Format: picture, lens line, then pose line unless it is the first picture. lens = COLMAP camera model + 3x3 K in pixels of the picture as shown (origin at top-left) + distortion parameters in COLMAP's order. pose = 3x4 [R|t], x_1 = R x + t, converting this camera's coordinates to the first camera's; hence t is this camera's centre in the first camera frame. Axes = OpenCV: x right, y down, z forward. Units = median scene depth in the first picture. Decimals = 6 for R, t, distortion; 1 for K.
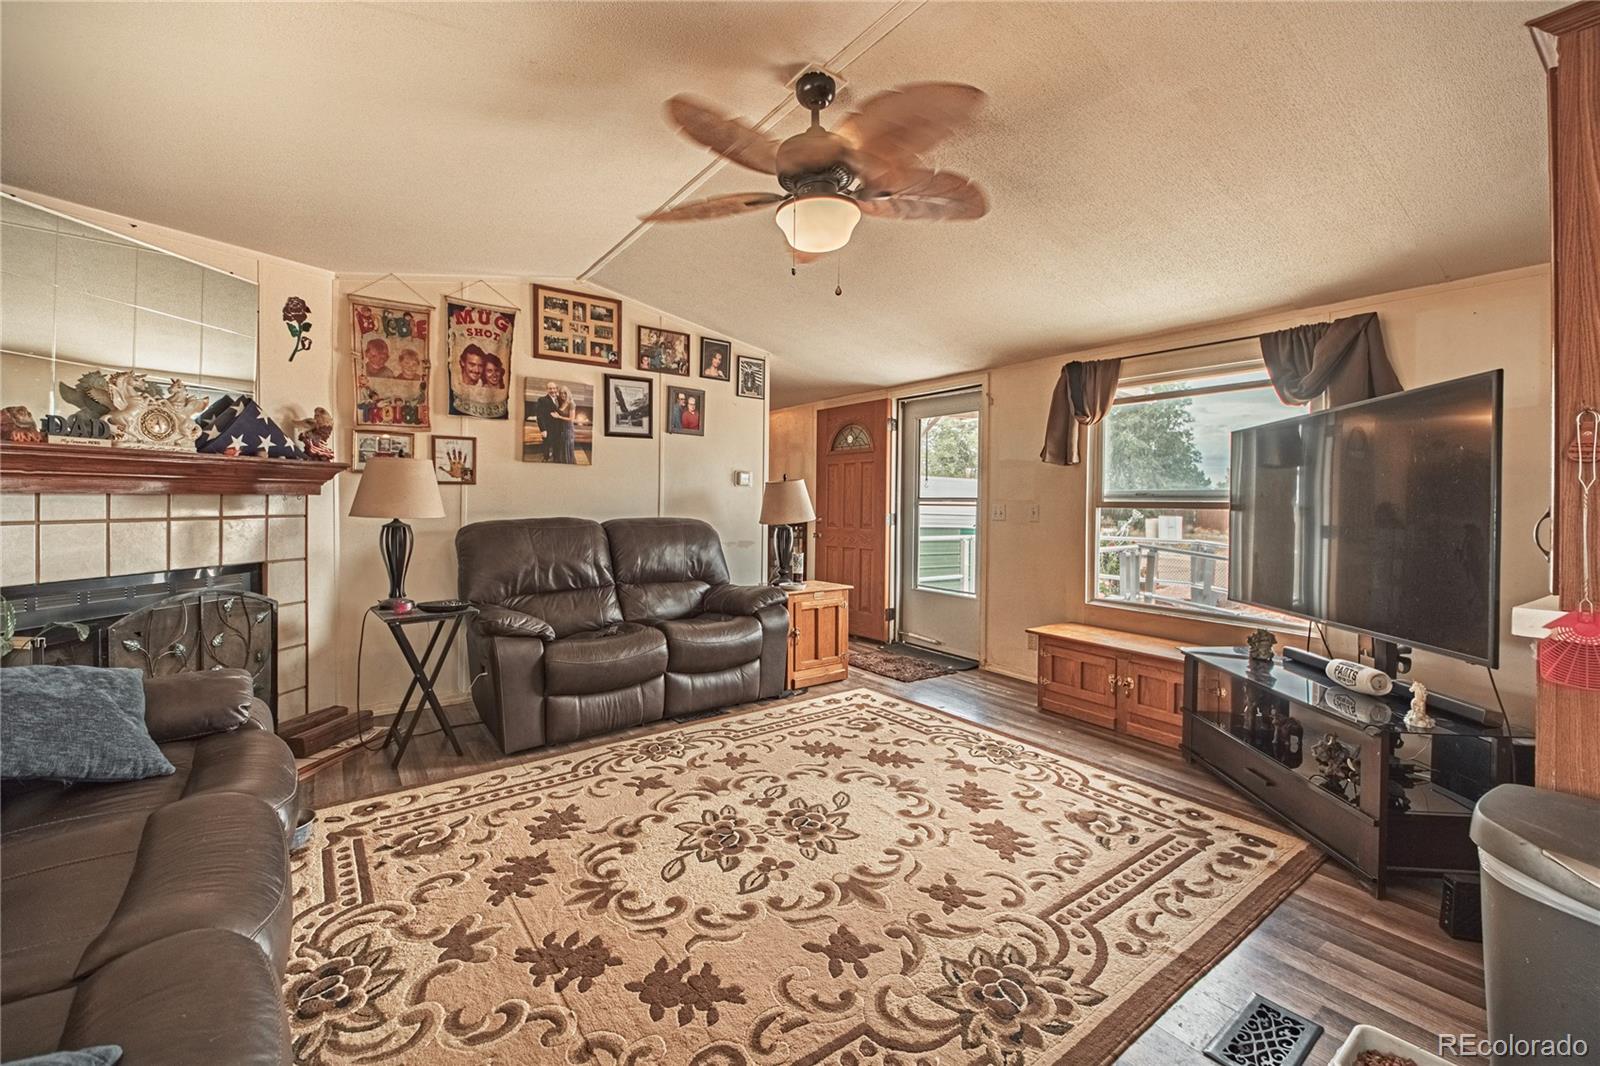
lens RADIAL K [[659.4, 0, 810.3], [0, 659.4, 503.6], [0, 0, 1]] dist [-0.002147, -0.004503]
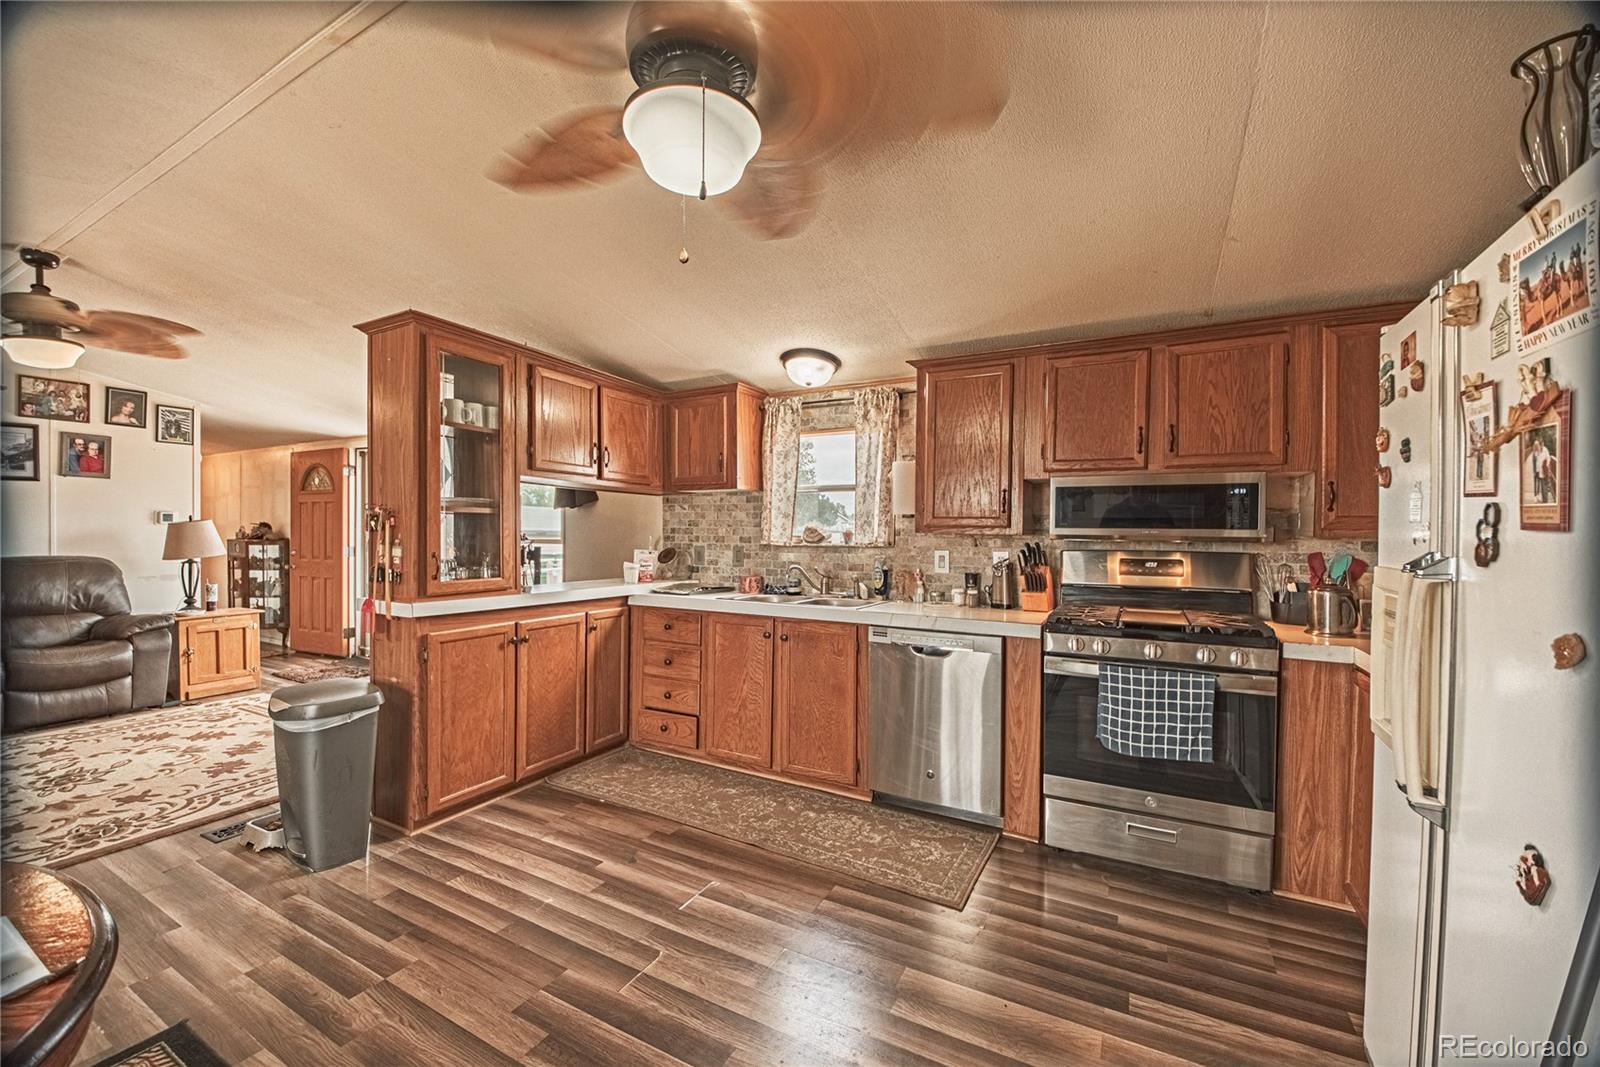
lens RADIAL K [[659.4, 0, 789.7], [0, 659.4, 536.5], [0, 0, 1]] dist [-0.002147, -0.004503]
pose [[0.911624, -0.012223, 0.410844, 0.726372], [0.005018, 0.999814, 0.018611, -0.040120], [-0.410995, -0.014905, 0.911516, -0.767435]]
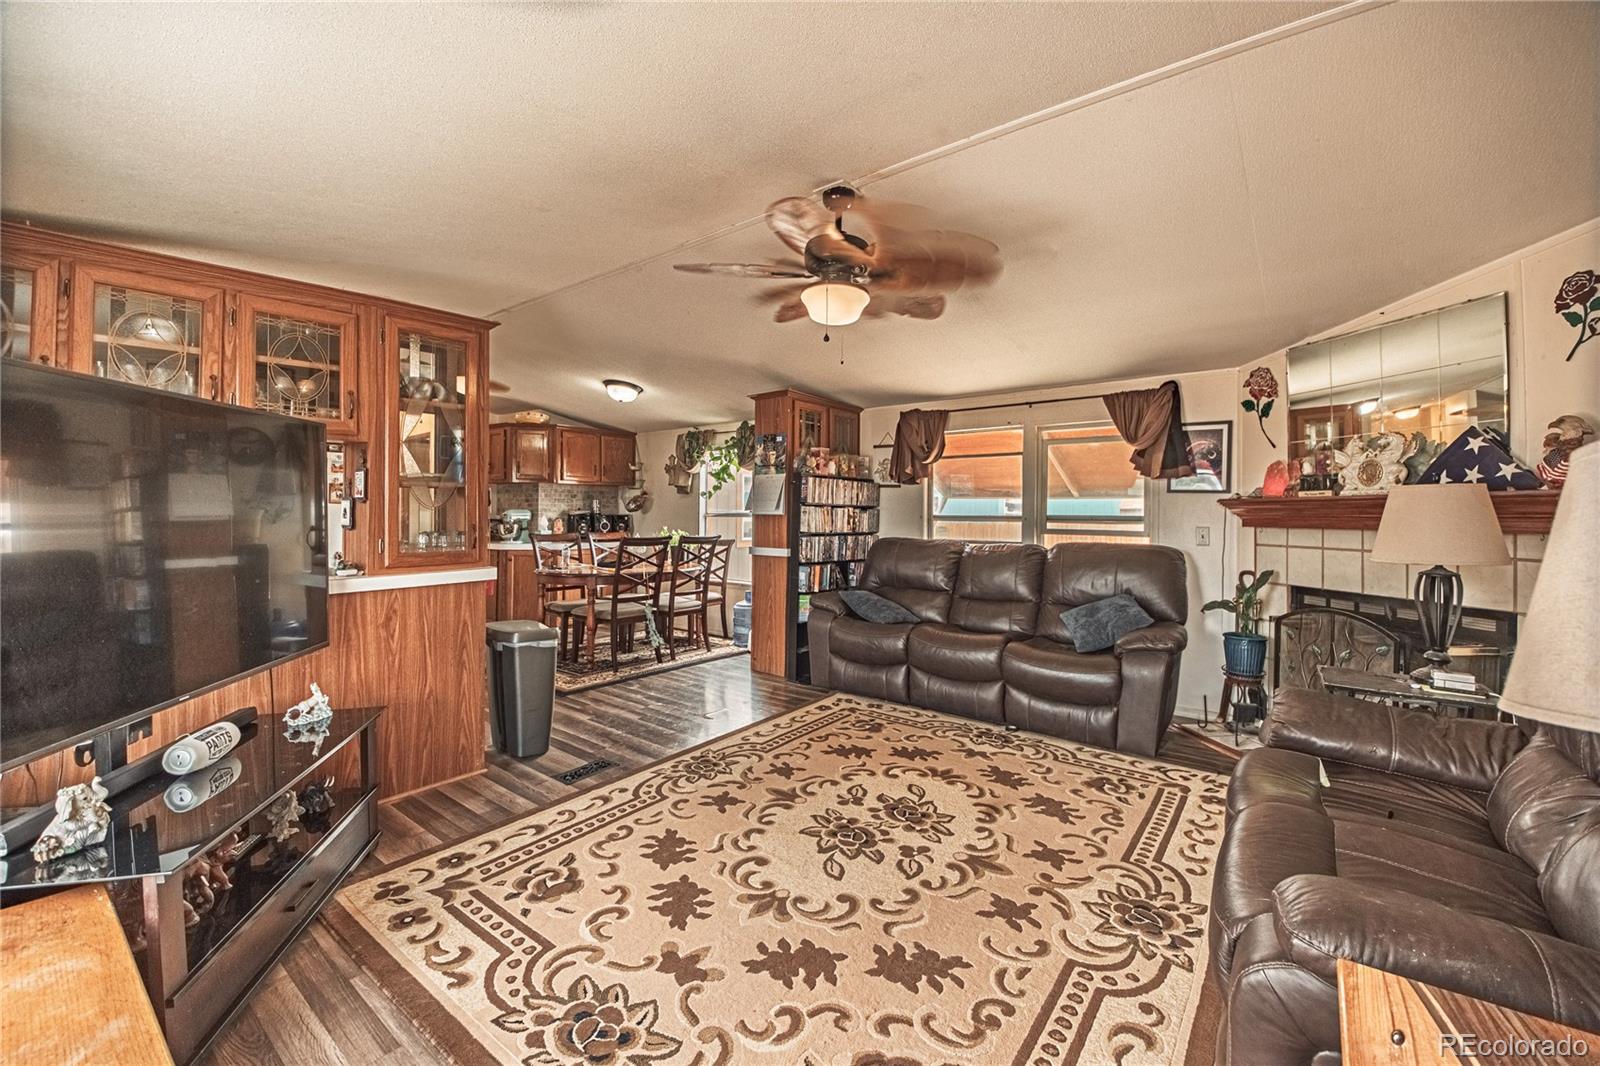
lens RADIAL K [[659.4, 0, 820.5], [0, 659.4, 505.0], [0, 0, 1]] dist [-0.002147, -0.004503]
pose [[-0.957466, -0.017686, -0.288002, 0.314040], [-0.015252, 0.999826, -0.010694, -0.031302], [0.288141, -0.005847, -0.957570, 1.762836]]
